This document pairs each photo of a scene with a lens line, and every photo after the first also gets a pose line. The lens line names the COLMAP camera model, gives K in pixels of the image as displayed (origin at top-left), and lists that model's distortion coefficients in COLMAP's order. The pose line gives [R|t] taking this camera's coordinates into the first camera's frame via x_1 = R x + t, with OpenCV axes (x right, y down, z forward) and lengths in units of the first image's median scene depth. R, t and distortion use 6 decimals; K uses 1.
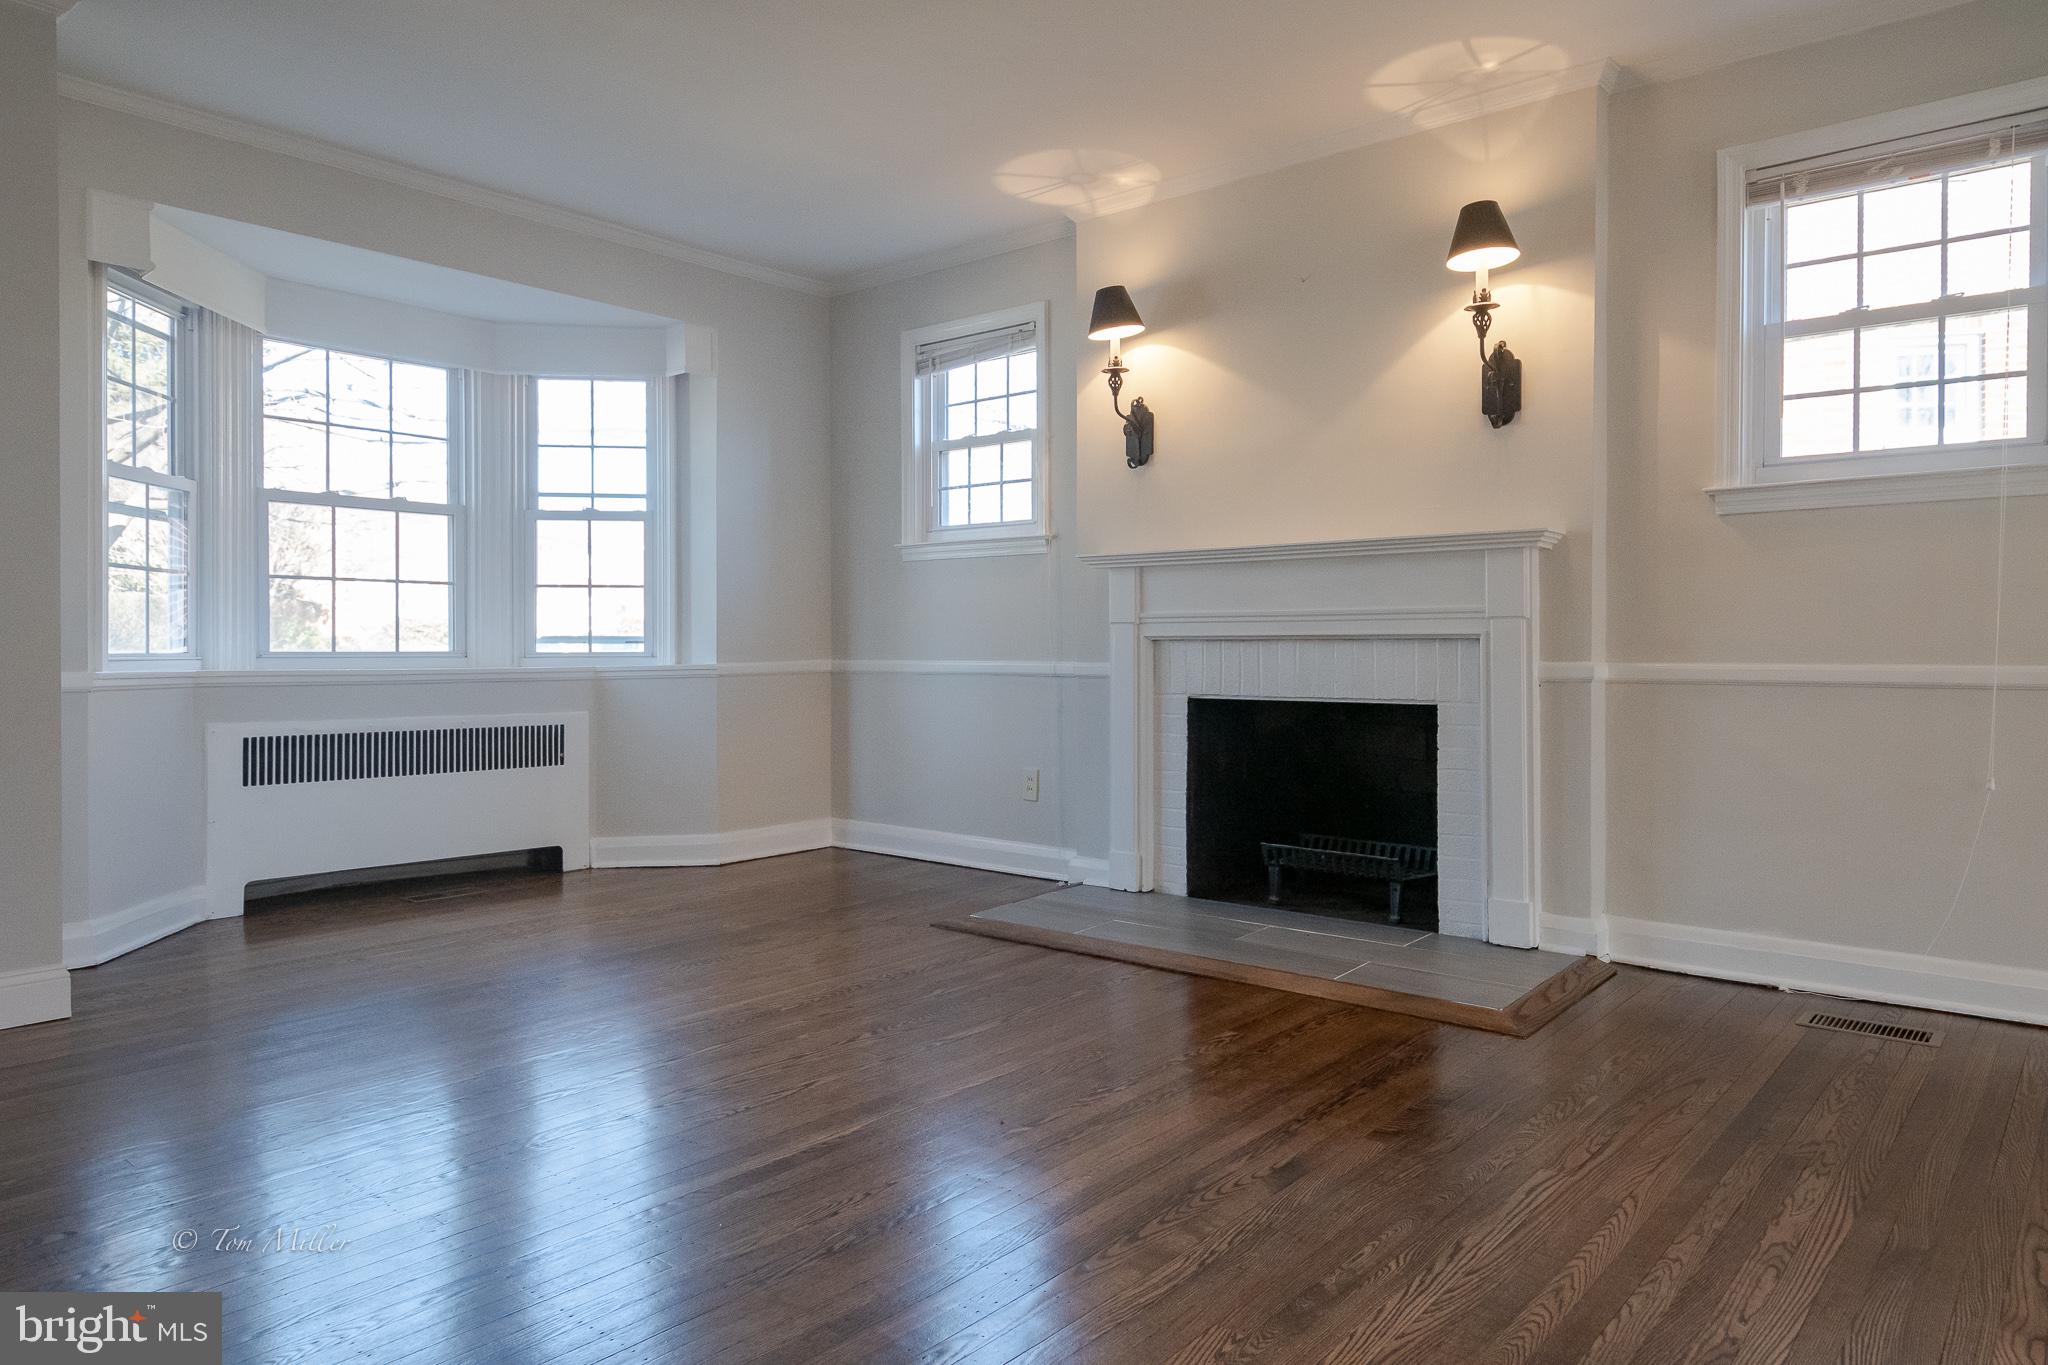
lens RADIAL K [[1294.4, 0, 1027.6], [0, 1294.4, 664.9], [0, 0, 1]] dist [0.006297, 0.000511]
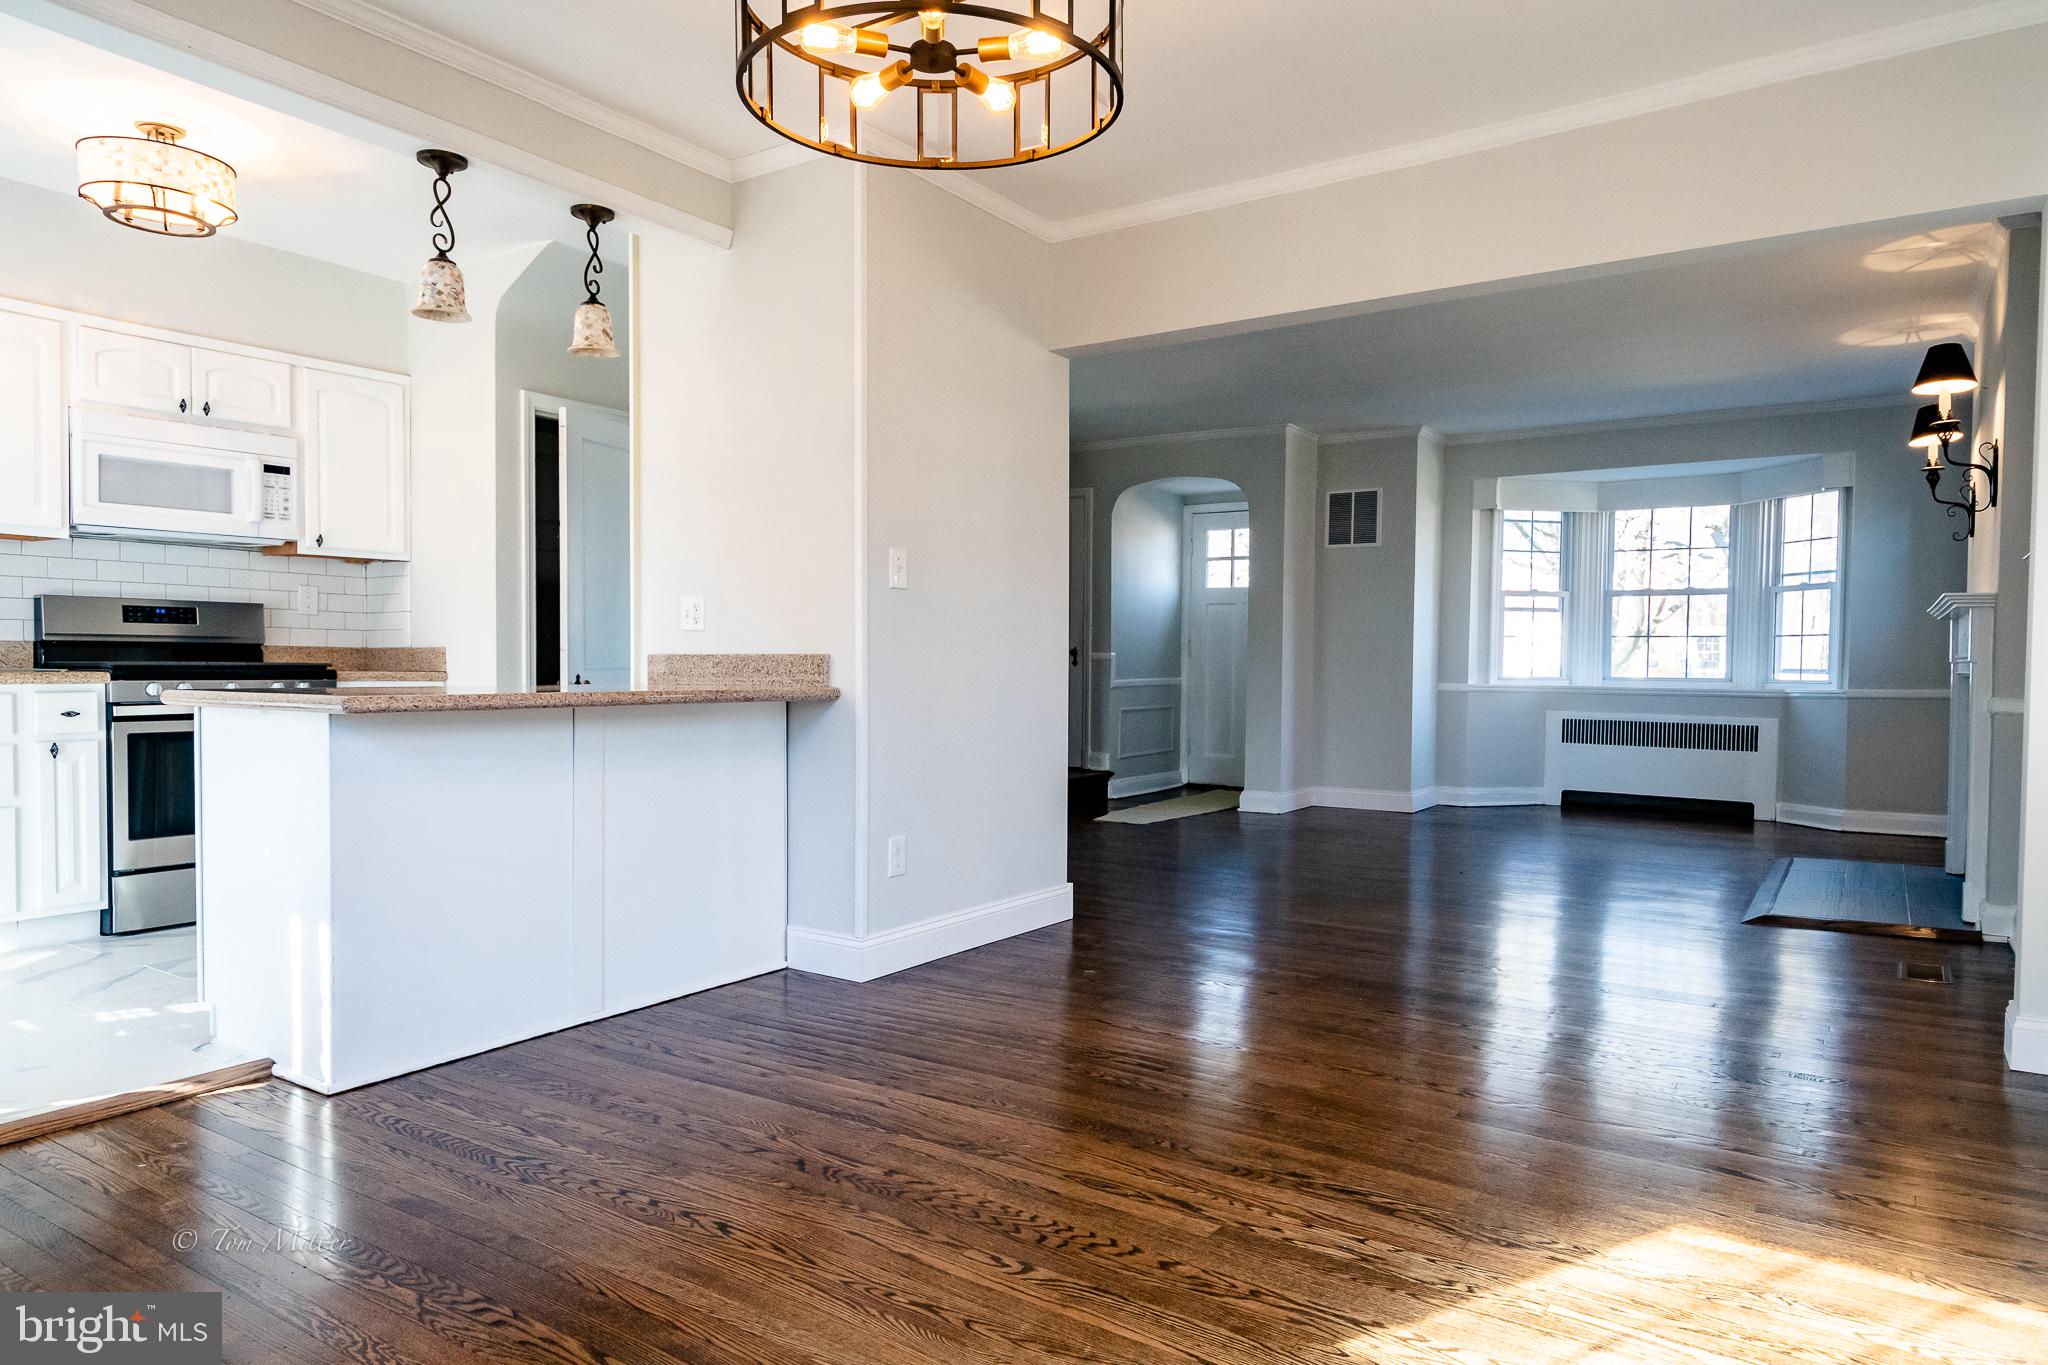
lens RADIAL K [[1294.4, 0, 1025.7], [0, 1294.4, 686.3], [0, 0, 1]] dist [0.006297, 0.000511]
pose [[0.089167, 0.017740, -0.995859, 1.098869], [-0.022870, 0.999614, 0.015759, -0.005738], [0.995754, 0.021370, 0.089538, -0.017185]]
